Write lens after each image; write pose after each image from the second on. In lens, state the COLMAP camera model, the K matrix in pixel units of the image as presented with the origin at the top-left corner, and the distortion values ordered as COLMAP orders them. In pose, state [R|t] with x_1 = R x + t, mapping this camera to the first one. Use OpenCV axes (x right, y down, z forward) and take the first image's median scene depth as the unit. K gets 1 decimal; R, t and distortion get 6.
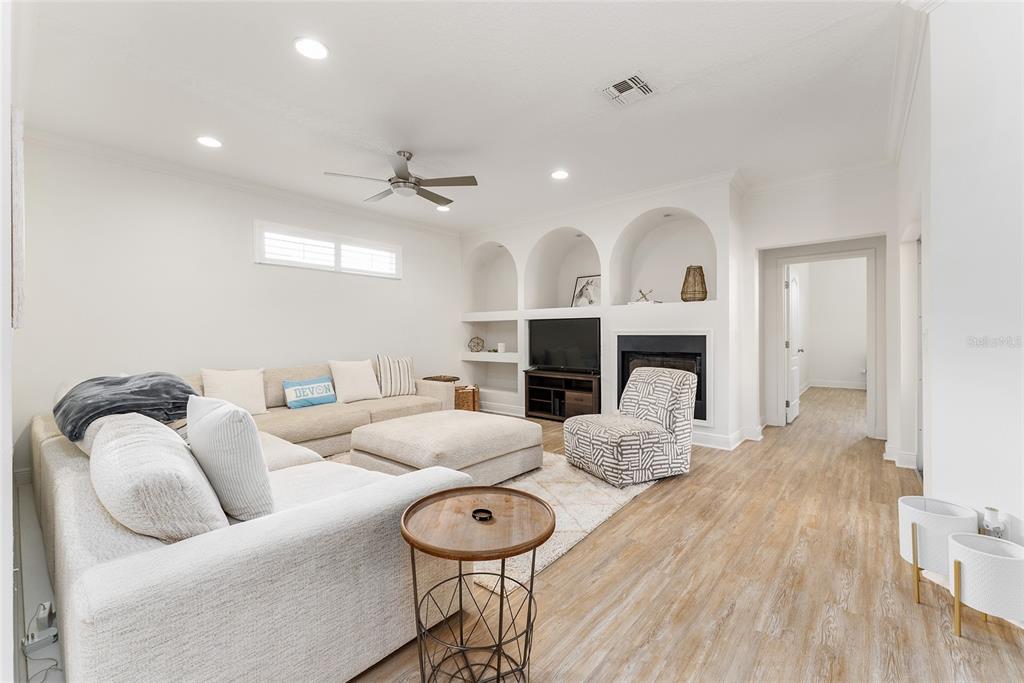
lens RADIAL K [[412.0, 0, 513.6], [0, 412.0, 333.4], [0, 0, 1]] dist [0.001666, 0.000301]
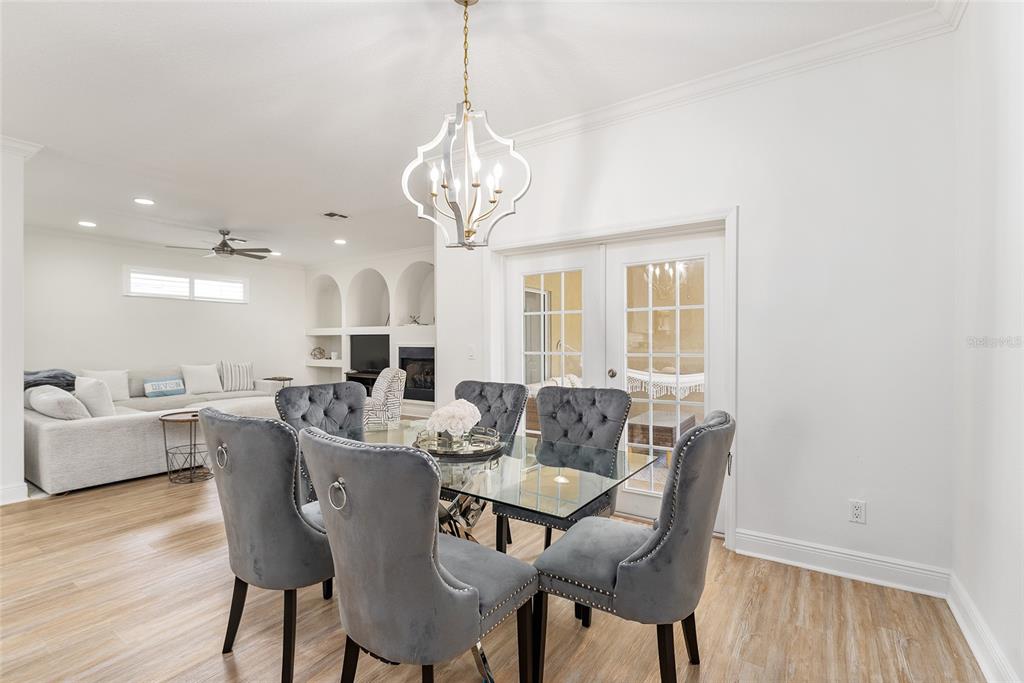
lens RADIAL K [[456.2, 0, 512.0], [0, 456.2, 341.5], [0, 0, 1]] dist [0.000221, 0.000375]
pose [[0.993918, 0.002111, 0.110100, 0.457730], [-0.002224, 0.999997, 0.000907, -0.016304], [-0.110098, -0.001146, 0.993920, -0.610331]]
